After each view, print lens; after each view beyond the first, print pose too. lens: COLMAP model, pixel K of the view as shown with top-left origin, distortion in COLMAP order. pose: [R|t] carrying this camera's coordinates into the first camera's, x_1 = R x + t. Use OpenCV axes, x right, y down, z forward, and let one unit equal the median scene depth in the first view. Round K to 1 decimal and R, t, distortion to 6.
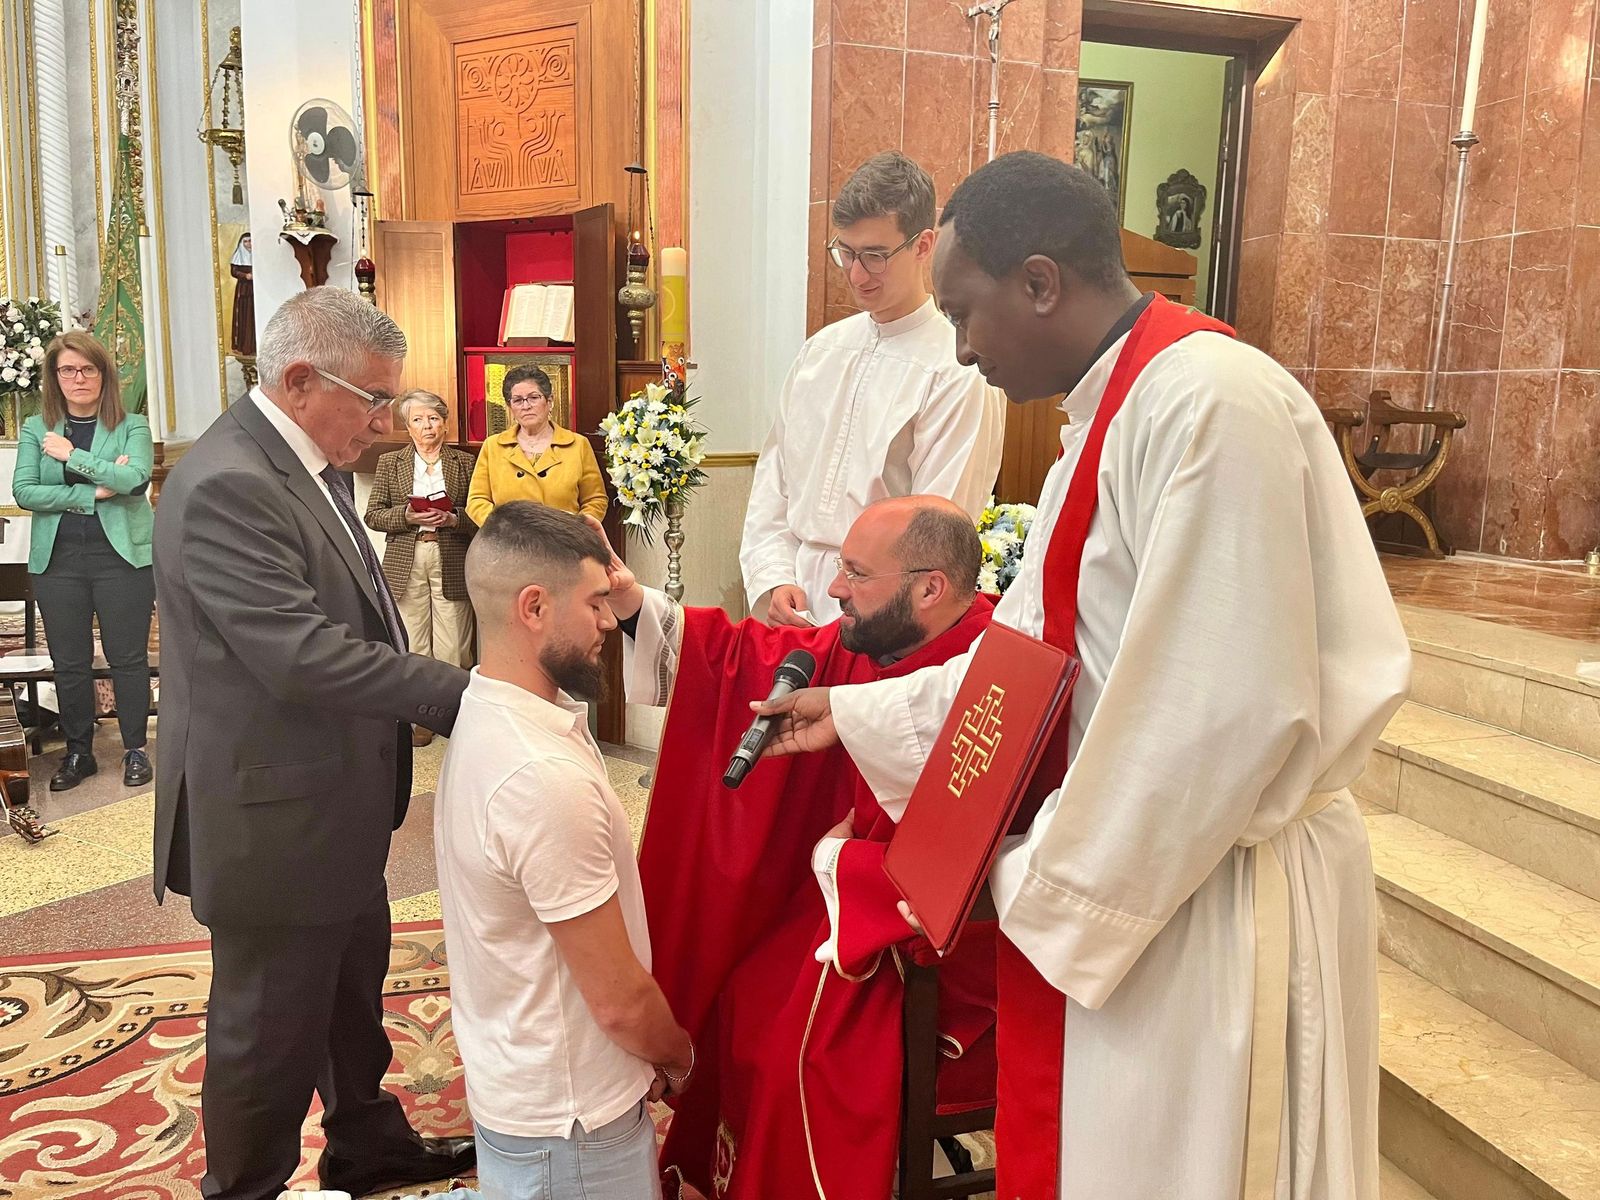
lens RADIAL K [[1220.3, 0, 788.5], [0, 1220.3, 599.4], [0, 0, 1]] dist [0.072137, -0.116431]
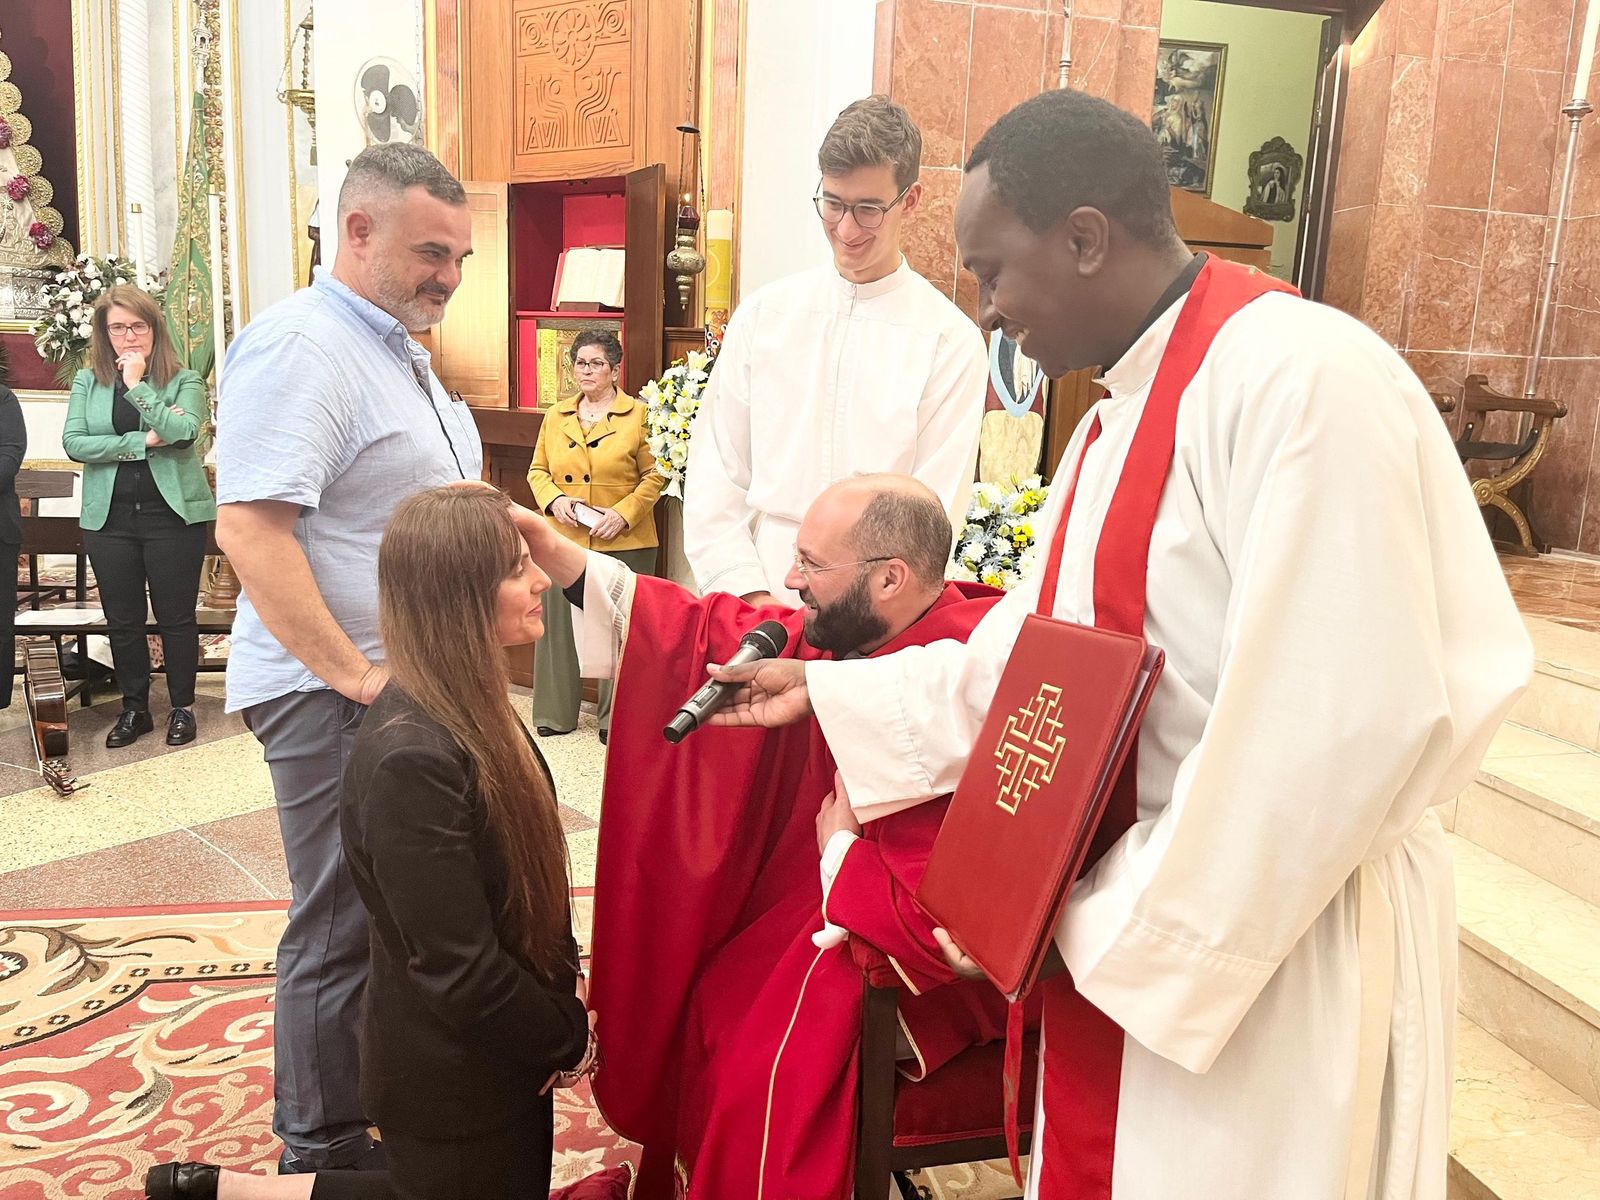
lens RADIAL K [[1220.3, 0, 790.2], [0, 1220.3, 601.9], [0, 0, 1]] dist [0.072137, -0.116431]
pose [[0.997182, 0.033617, -0.067071, 0.030883], [-0.032096, 0.999206, 0.023620, -0.002553], [0.067812, -0.021401, 0.997469, 0.028441]]
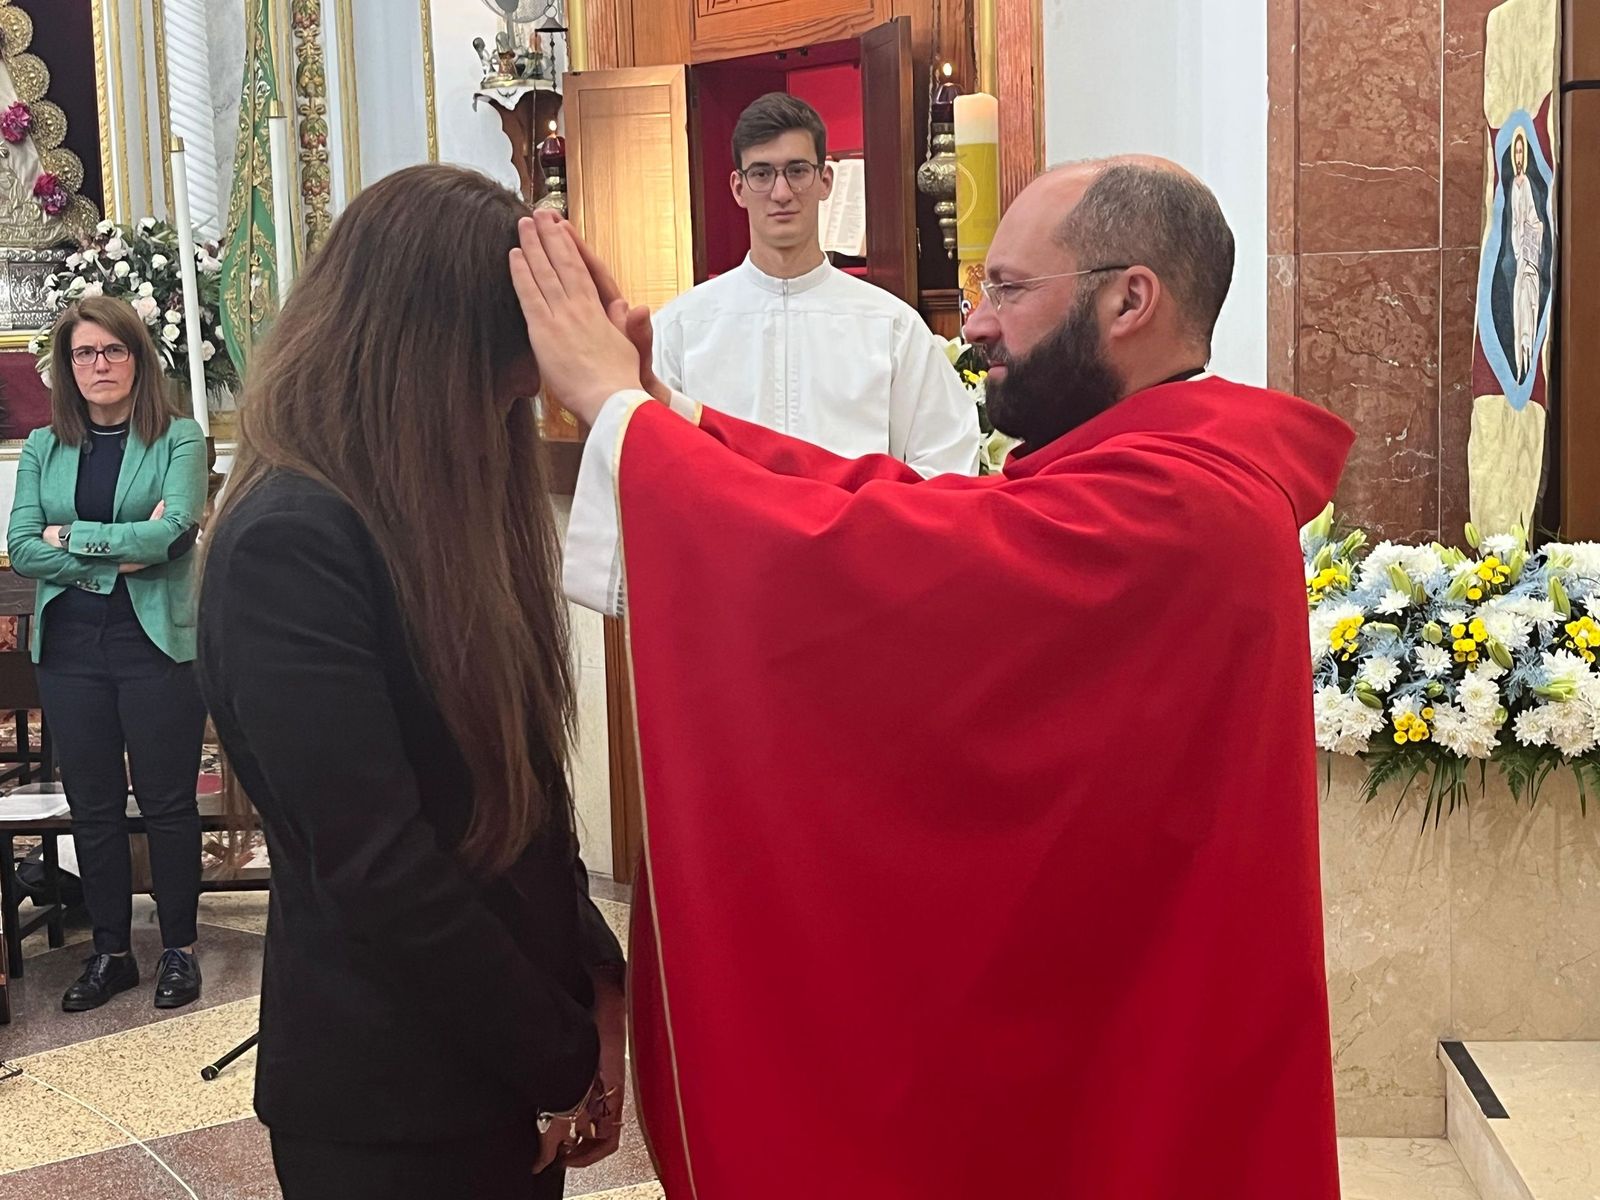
lens RADIAL K [[2330.0, 0, 817.7], [0, 2330.0, 610.6], [0, 0, 1]] dist [0.040092, 0.000000]
pose [[0.942942, -0.006530, -0.332892, 0.162713], [-0.002810, 0.999616, -0.027568, -0.016387], [0.332944, 0.026931, 0.942562, -0.022613]]
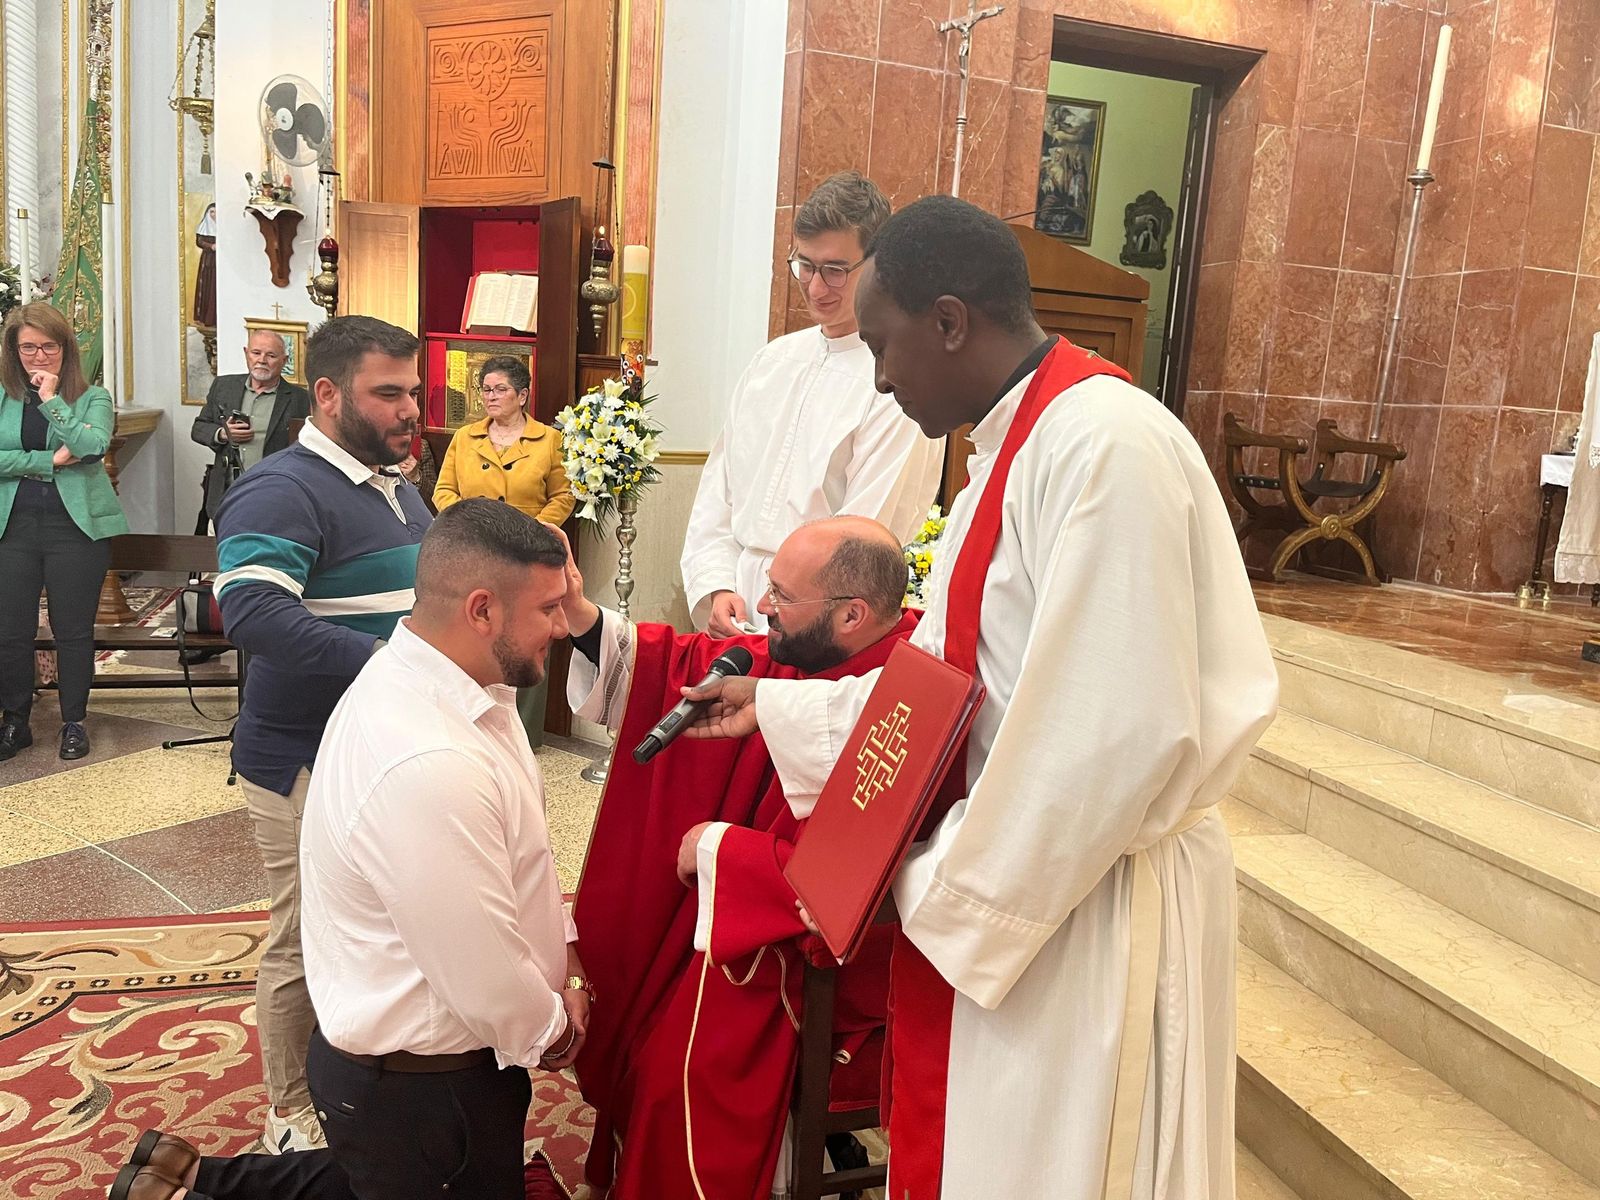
lens RADIAL K [[1220.3, 0, 797.0], [0, 1220.3, 602.5], [0, 0, 1]] dist [0.072137, -0.116431]
pose [[0.998555, 0.042345, 0.033101, 0.013907], [-0.042543, 0.999081, 0.005307, -0.004317], [-0.032846, -0.006707, 0.999438, -0.009826]]
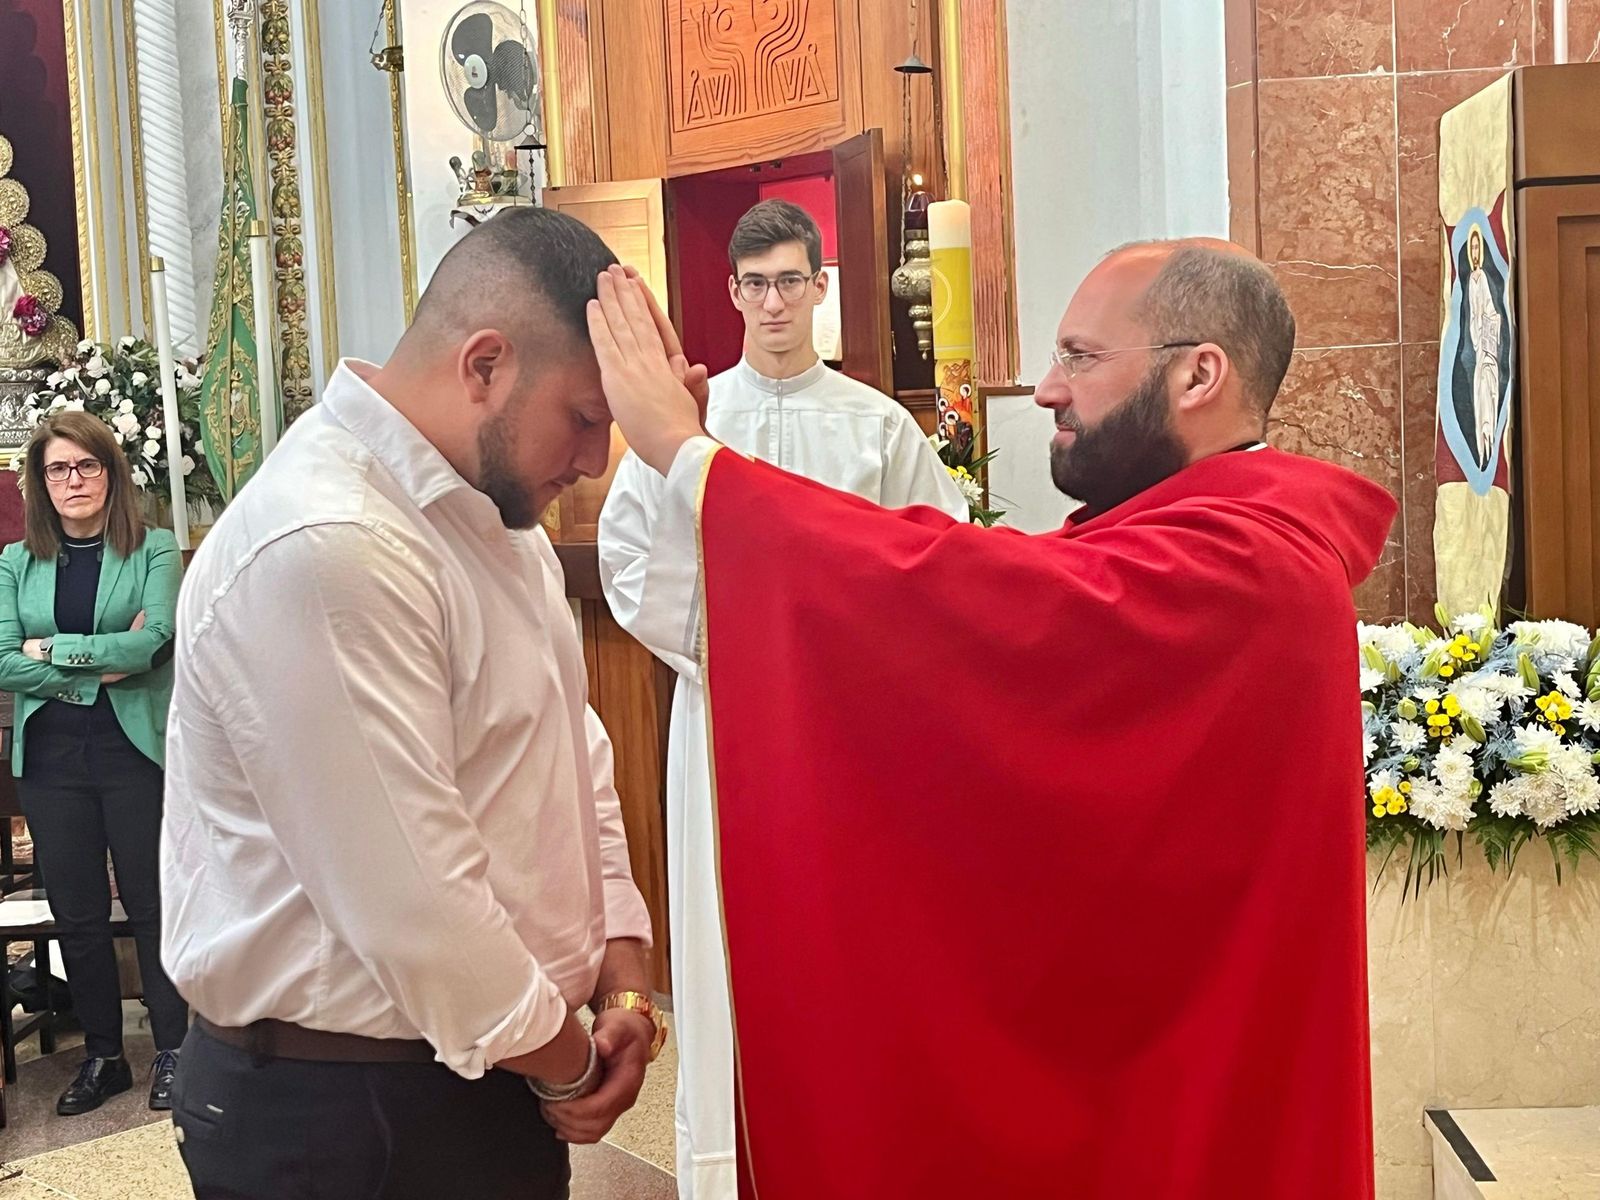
lens RADIAL K [[2330.0, 0, 797.9], [0, 2330.0, 608.3], [0, 0, 1]] dist [0.040092, 0.000000]
pose [[0.945427, -0.037248, -0.323697, 0.160163], [0.012973, 0.996960, -0.076829, -0.007355], [0.325574, 0.068437, 0.943036, -0.045870]]
